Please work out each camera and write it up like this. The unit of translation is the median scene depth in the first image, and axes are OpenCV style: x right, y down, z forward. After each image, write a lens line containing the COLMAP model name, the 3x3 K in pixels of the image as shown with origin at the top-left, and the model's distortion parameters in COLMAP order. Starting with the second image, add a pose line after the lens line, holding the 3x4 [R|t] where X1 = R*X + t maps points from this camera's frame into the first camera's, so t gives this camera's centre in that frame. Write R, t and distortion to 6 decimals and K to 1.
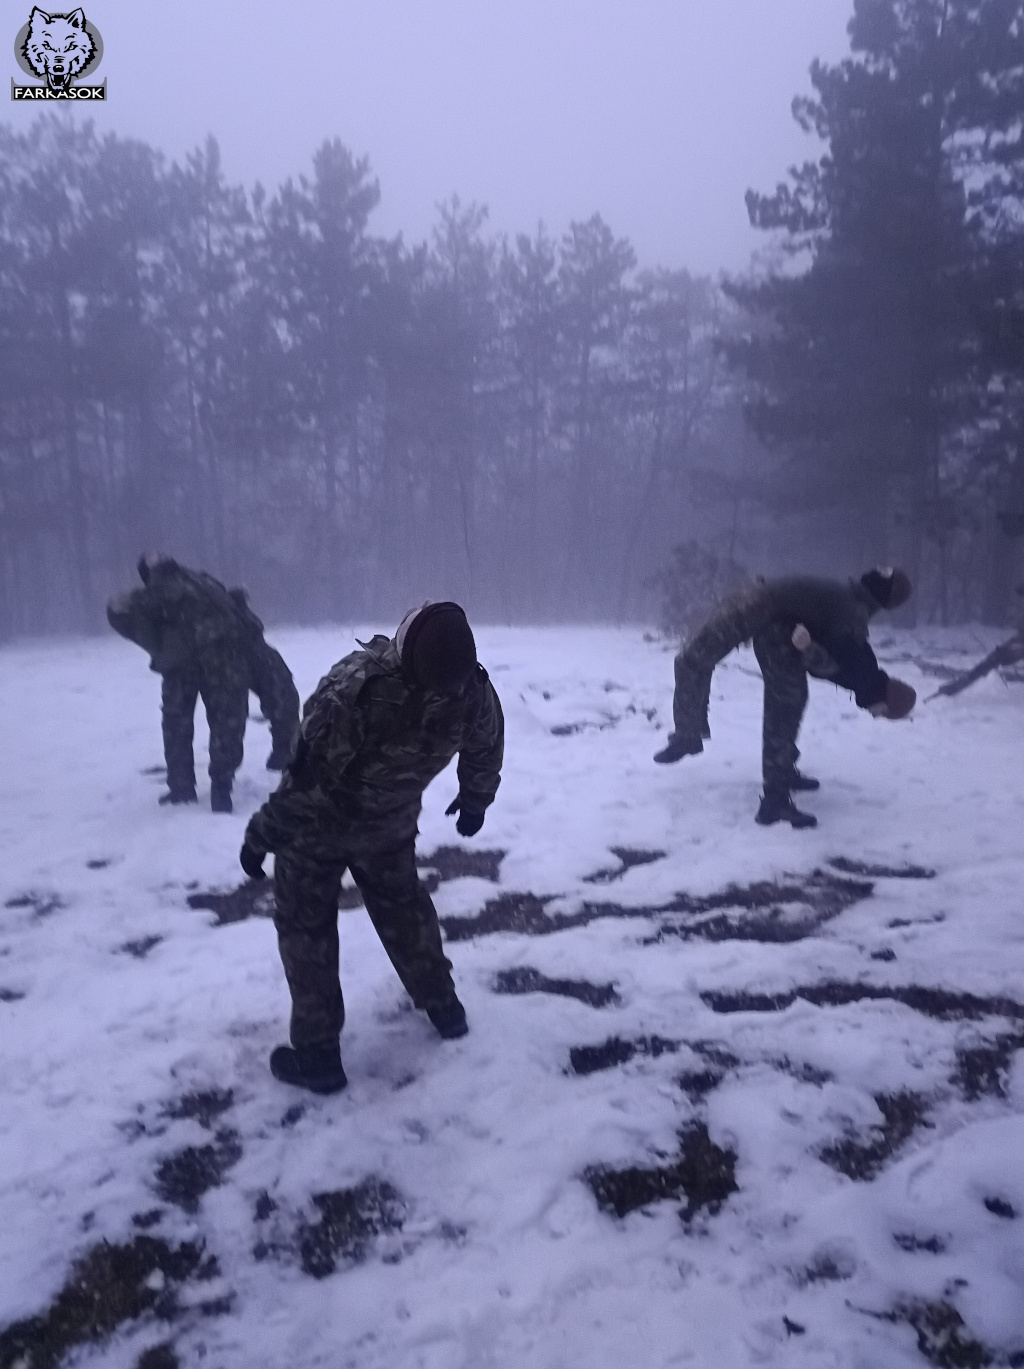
lens RADIAL K [[1112.9, 0, 497.5], [0, 1112.9, 687.7], [0, 0, 1]] dist [0.026476, -0.020771]
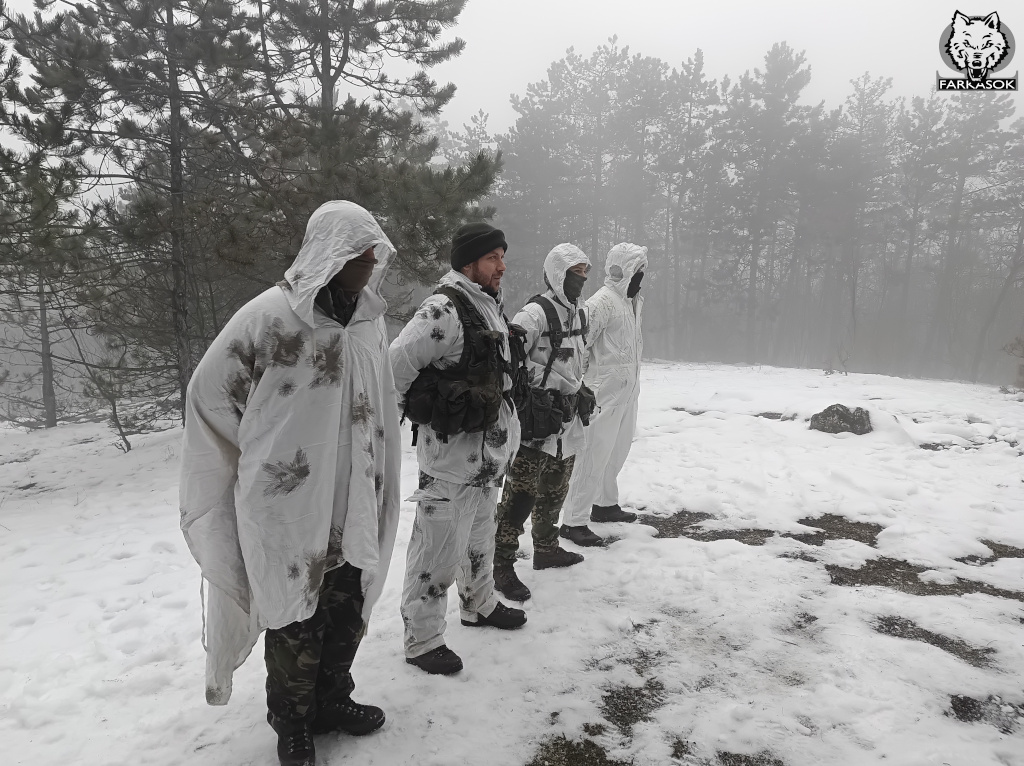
lens RADIAL K [[716.1, 0, 514.6], [0, 716.1, 383.4], [0, 0, 1]] dist [0.008793, -0.001543]
pose [[0.893791, 0.096225, -0.438040, -0.026786], [-0.106583, 0.994303, 0.000944, 0.030541], [0.435635, 0.045844, 0.898955, 0.072048]]
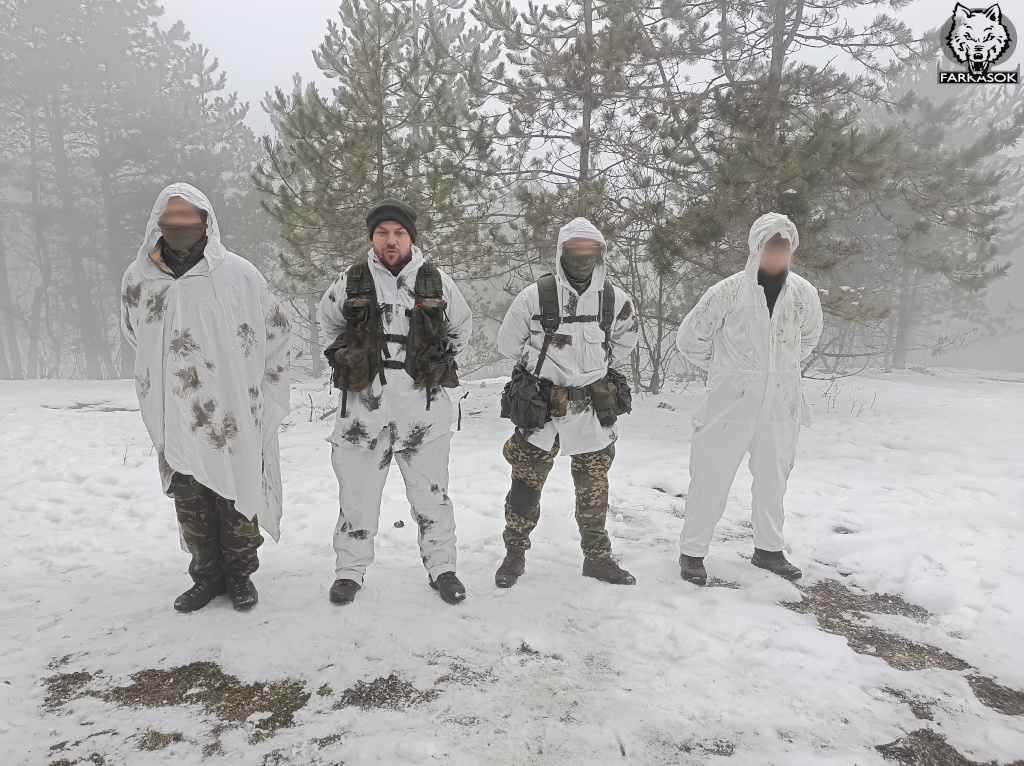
lens RADIAL K [[716.1, 0, 513.4], [0, 716.1, 384.8], [0, 0, 1]] dist [0.008793, -0.001543]
pose [[0.275639, 0.222044, -0.935265, 0.249274], [-0.214908, 0.962563, 0.165188, -0.047355], [0.936930, 0.155463, 0.313039, 0.426063]]
